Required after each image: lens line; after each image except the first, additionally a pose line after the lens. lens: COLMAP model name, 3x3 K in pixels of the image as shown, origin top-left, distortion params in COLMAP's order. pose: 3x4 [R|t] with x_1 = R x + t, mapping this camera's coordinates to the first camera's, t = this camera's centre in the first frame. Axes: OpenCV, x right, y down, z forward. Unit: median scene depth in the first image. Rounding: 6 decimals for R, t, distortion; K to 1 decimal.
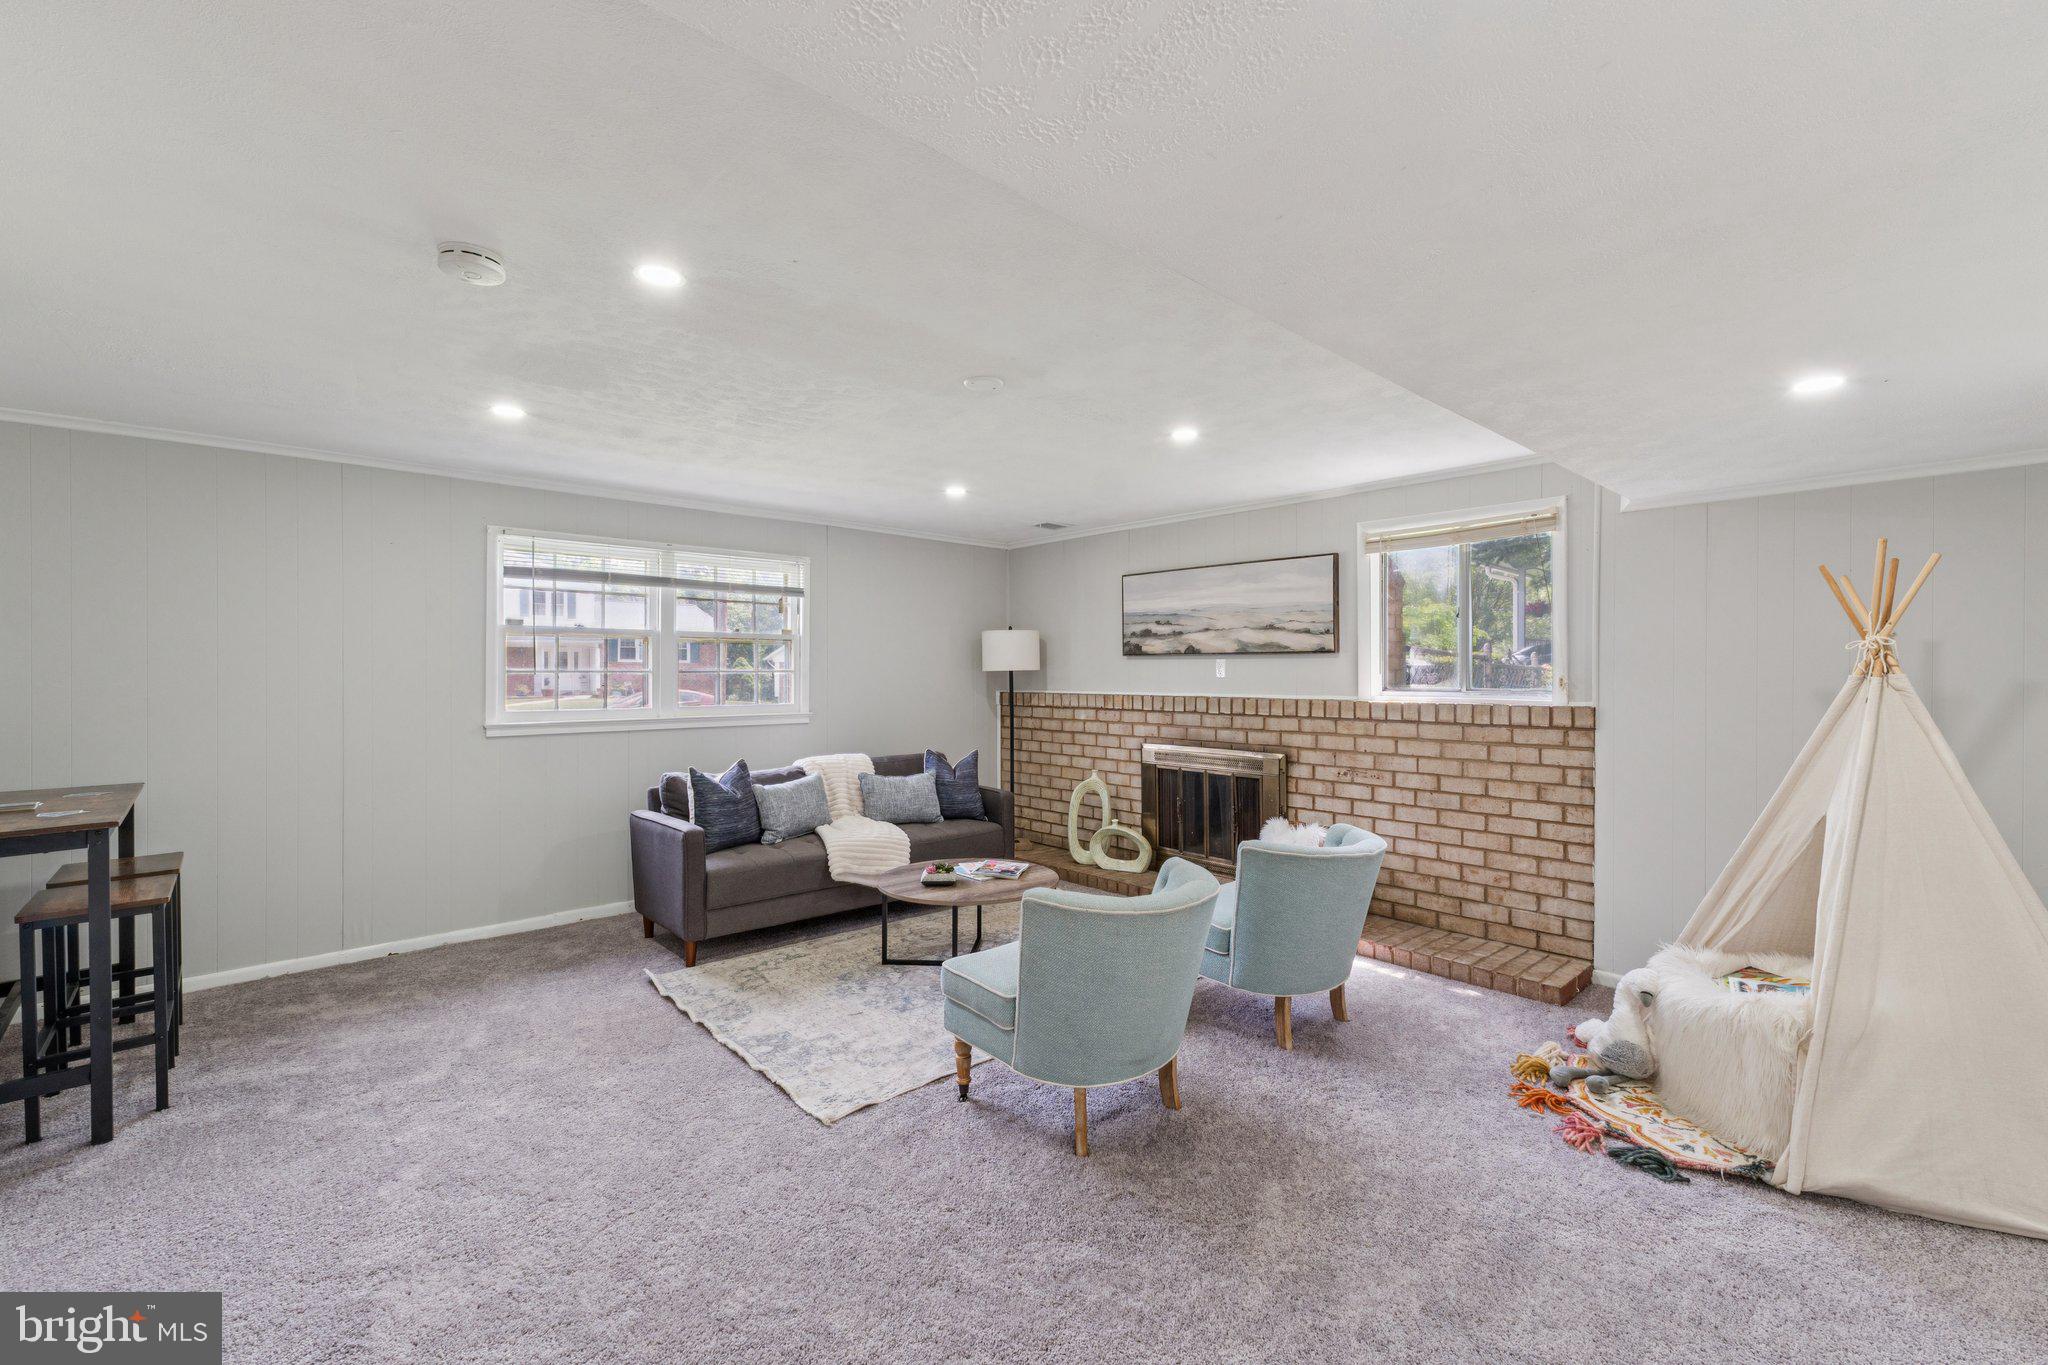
lens RADIAL K [[869.5, 0, 1024.0], [0, 869.5, 681.8], [0, 0, 1]] dist [0.008355, -0.001443]
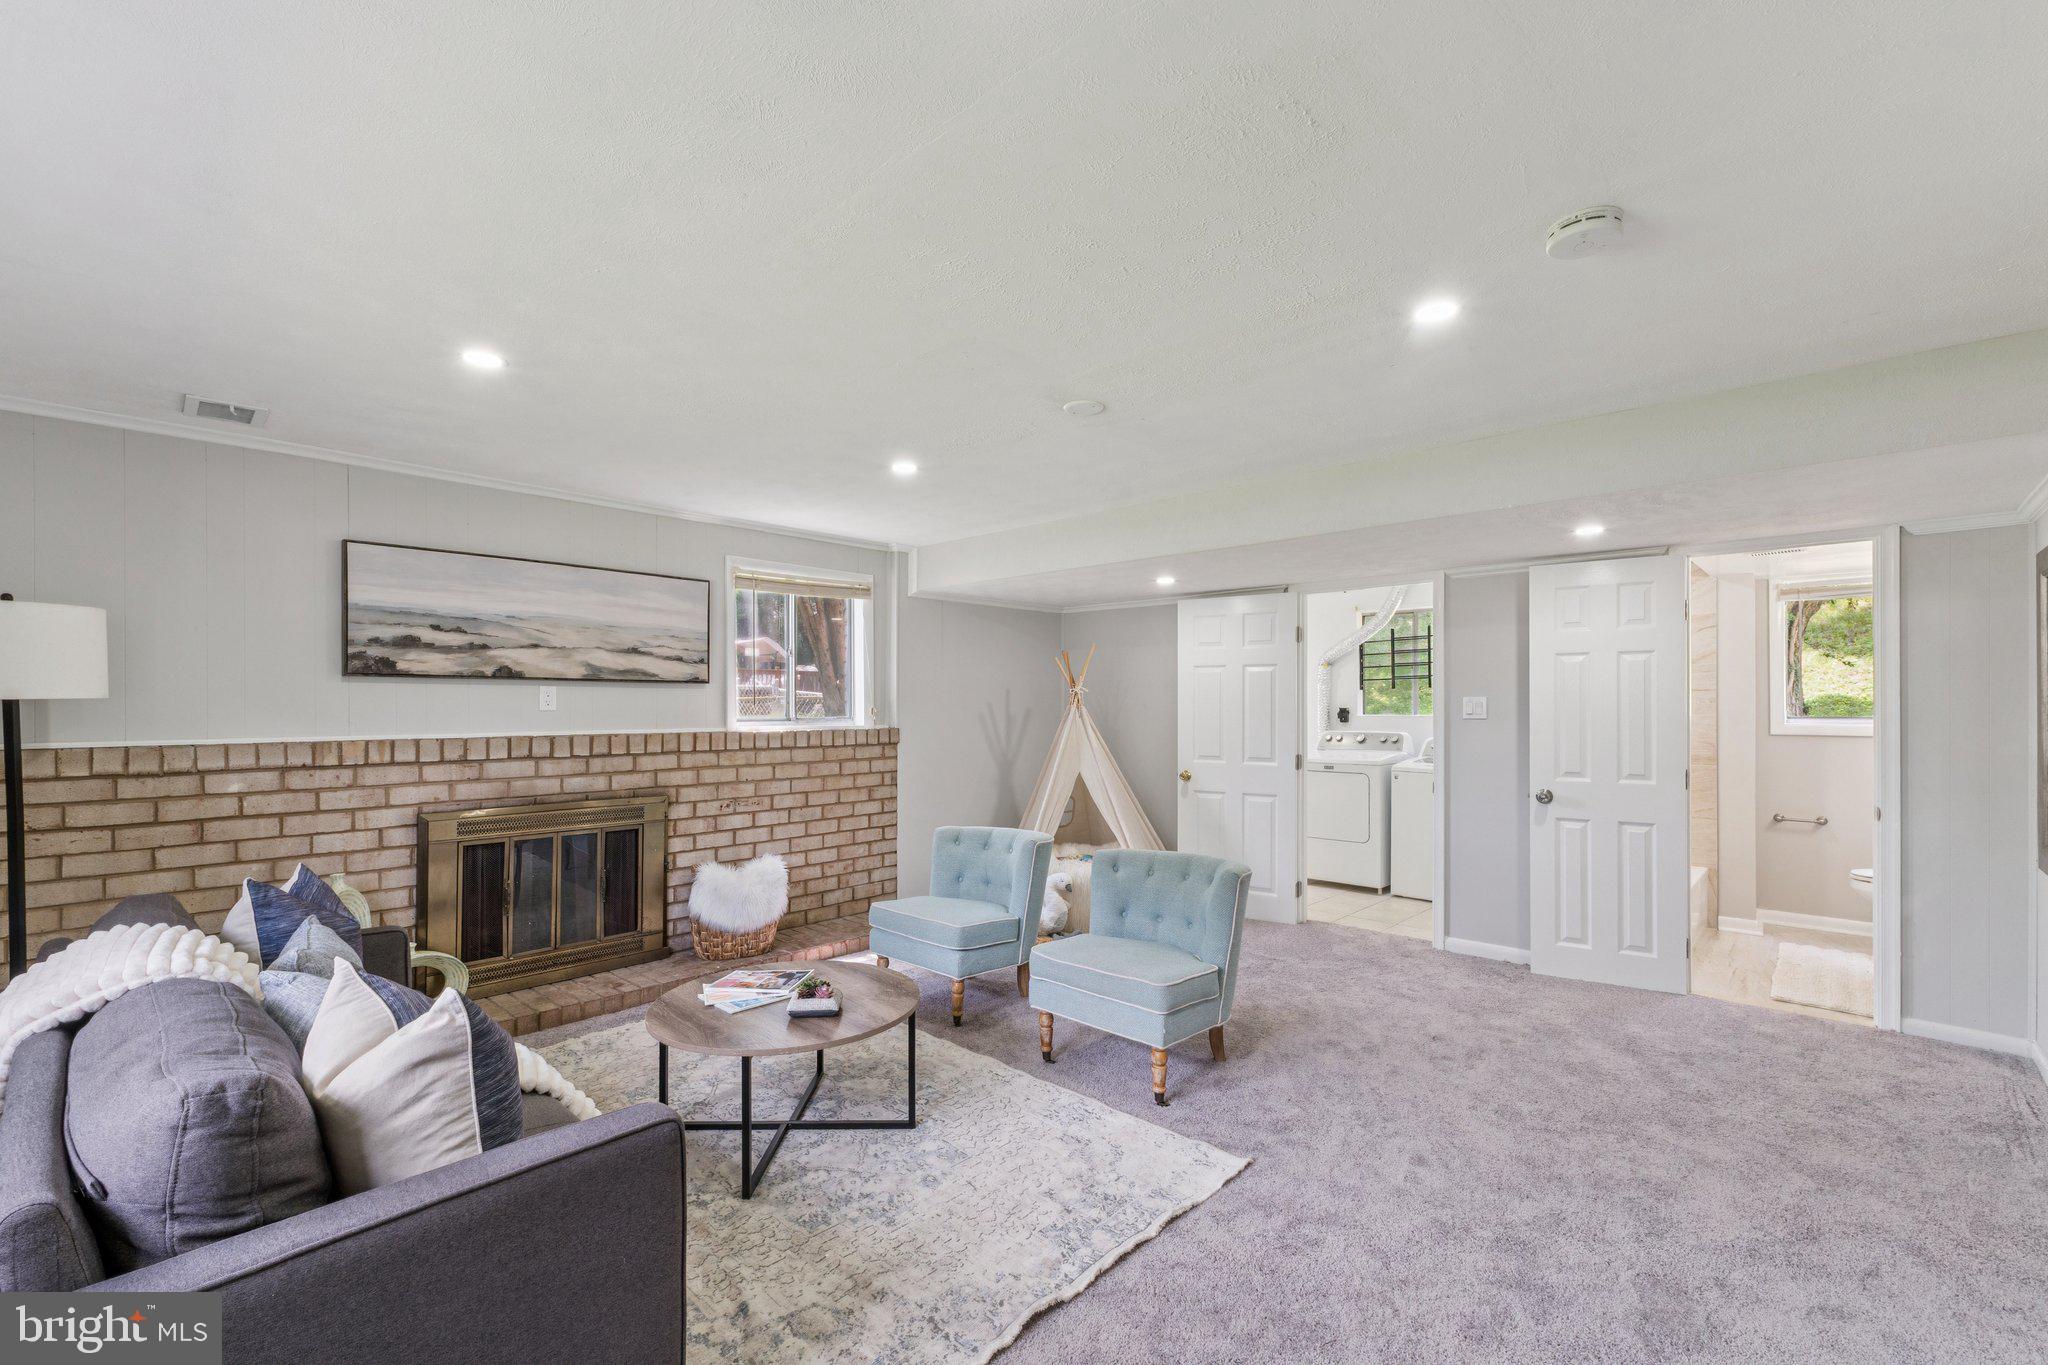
lens RADIAL K [[869.5, 0, 1045.5], [0, 869.5, 709.9], [0, 0, 1]] dist [0.008355, -0.001443]
pose [[-0.084332, -0.006156, 0.996419, -0.626743], [0.010157, 0.999924, 0.007038, -0.006776], [-0.996386, 0.010714, -0.084263, 0.691968]]
